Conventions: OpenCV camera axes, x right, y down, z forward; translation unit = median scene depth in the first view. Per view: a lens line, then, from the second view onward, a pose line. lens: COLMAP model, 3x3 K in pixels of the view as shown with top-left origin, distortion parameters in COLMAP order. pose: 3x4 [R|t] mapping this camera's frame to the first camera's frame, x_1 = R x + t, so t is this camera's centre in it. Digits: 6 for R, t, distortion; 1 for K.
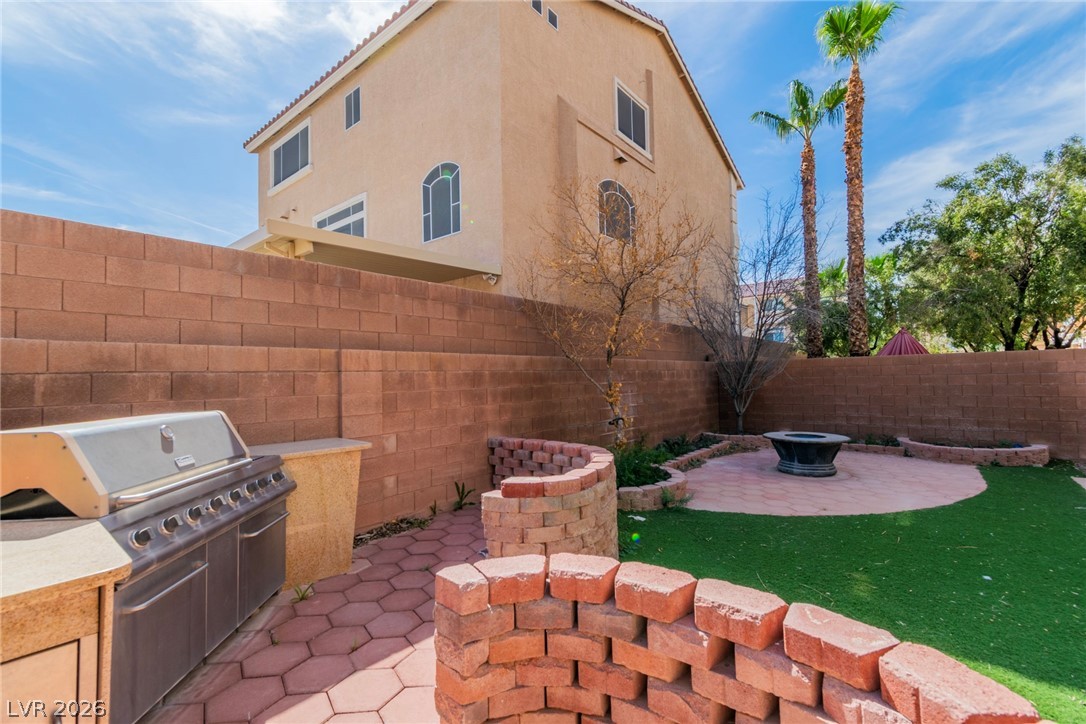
lens RADIAL K [[476.7, 0, 546.9], [0, 476.7, 363.0], [0, 0, 1]] dist [0.003526, -0.000244]
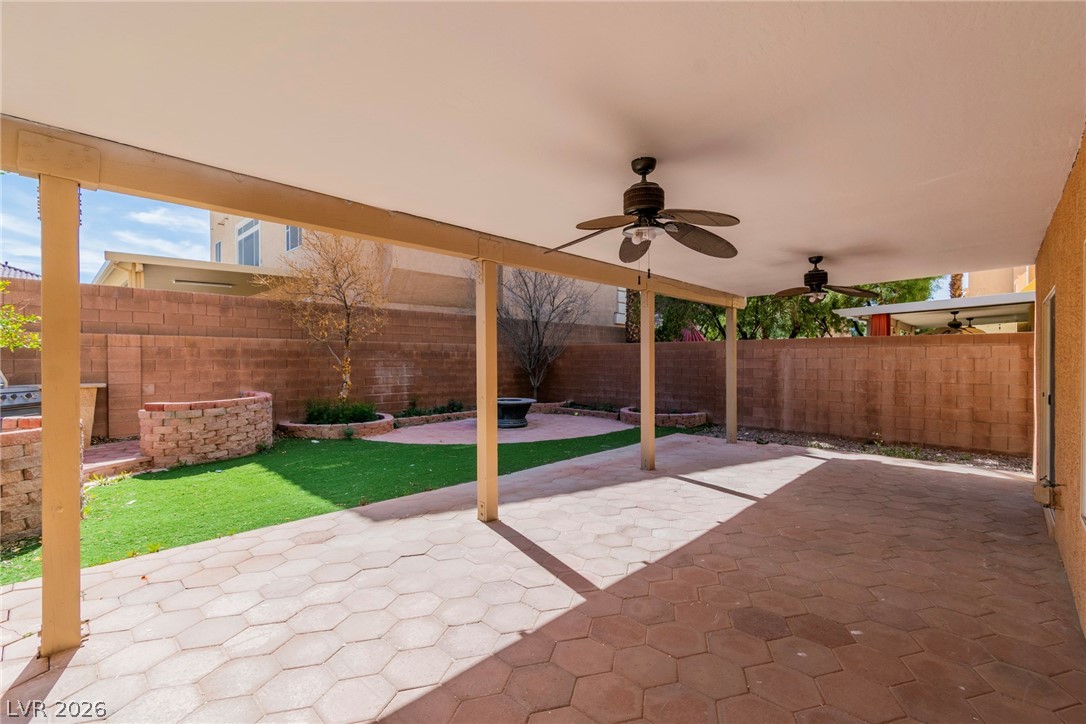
lens RADIAL K [[476.7, 0, 546.9], [0, 476.7, 363.0], [0, 0, 1]] dist [0.003526, -0.000244]
pose [[0.996835, 0.021654, -0.076495, 0.948396], [-0.018578, 0.998999, 0.040690, -0.016892], [0.077300, -0.039140, 0.996239, -0.464456]]
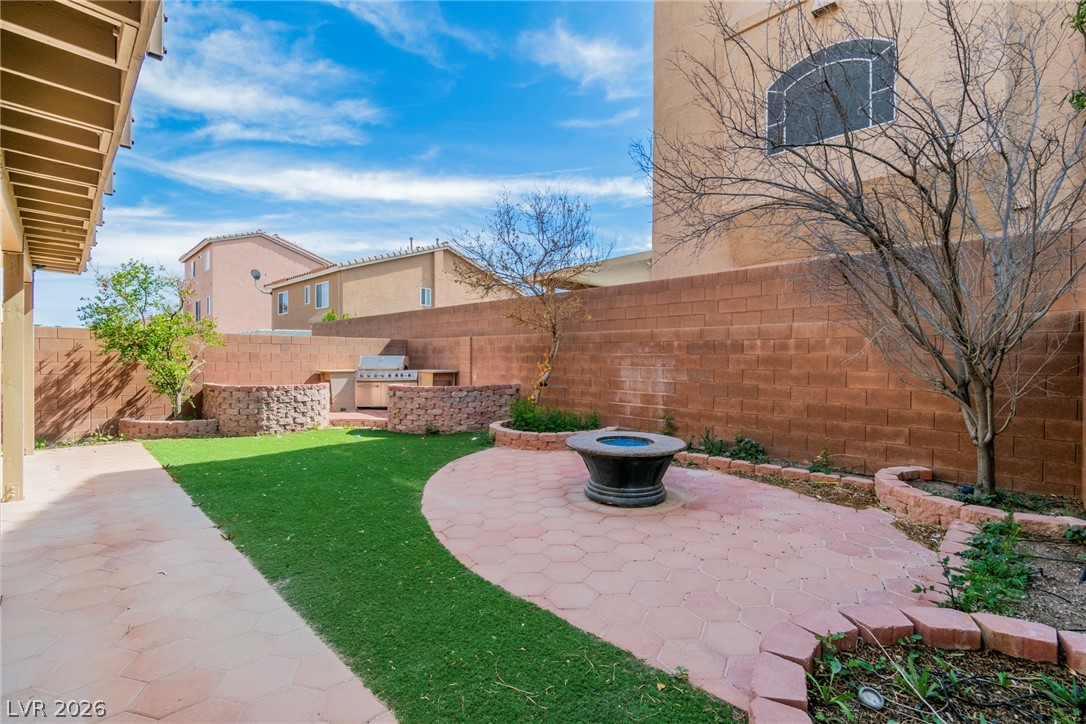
lens RADIAL K [[476.7, 0, 546.9], [0, 476.7, 363.0], [0, 0, 1]] dist [0.003526, -0.000244]
pose [[-0.088071, 0.029610, -0.995674, 1.492449], [0.023580, 0.999340, 0.027633, 0.036051], [0.995835, -0.021045, -0.088711, 1.197832]]
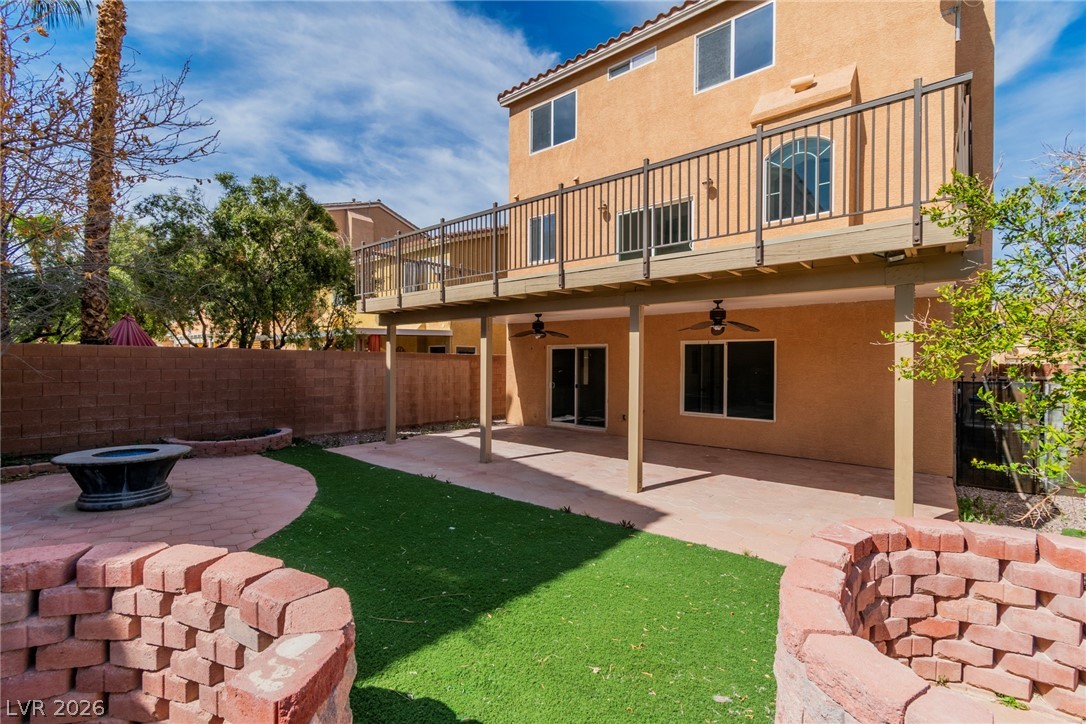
lens RADIAL K [[476.7, 0, 546.9], [0, 476.7, 363.0], [0, 0, 1]] dist [0.003526, -0.000244]
pose [[0.007307, 0.022087, 0.999729, -0.232925], [-0.037784, 0.999048, -0.021796, 0.010547], [-0.999259, -0.037614, 0.008134, 0.449924]]
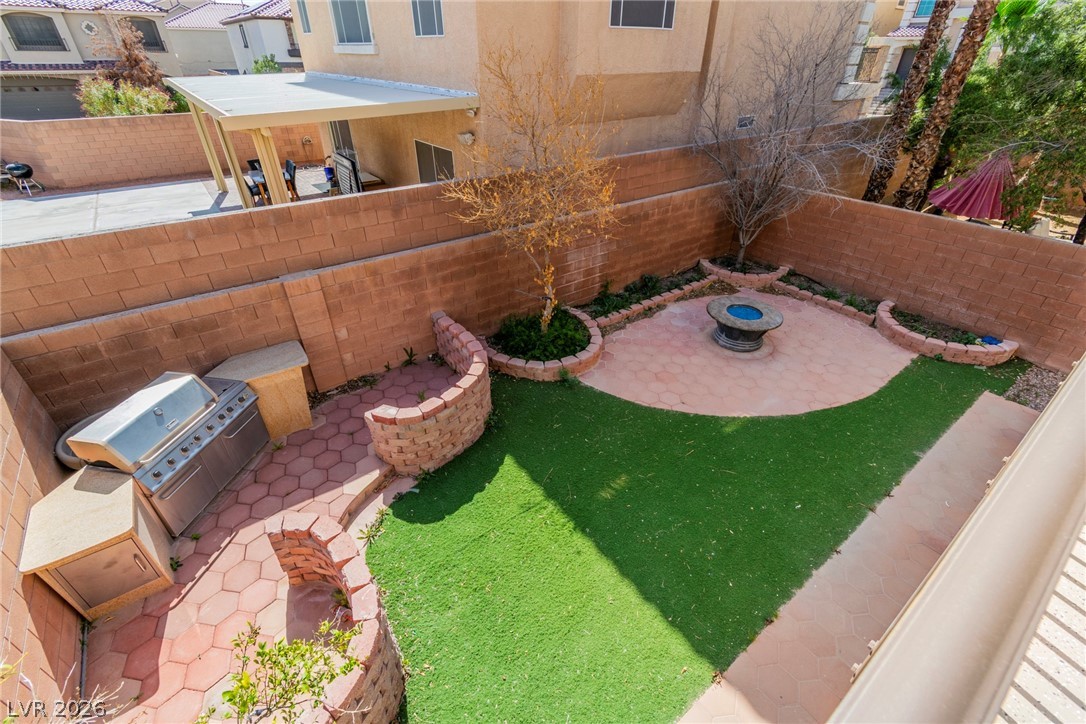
lens RADIAL K [[476.7, 0, 546.9], [0, 476.7, 363.0], [0, 0, 1]] dist [0.003526, -0.000244]
pose [[0.970771, 0.152972, -0.184943, 0.411472], [-0.019063, 0.817276, 0.575932, -0.450646], [0.239251, -0.555572, 0.796303, -0.021484]]
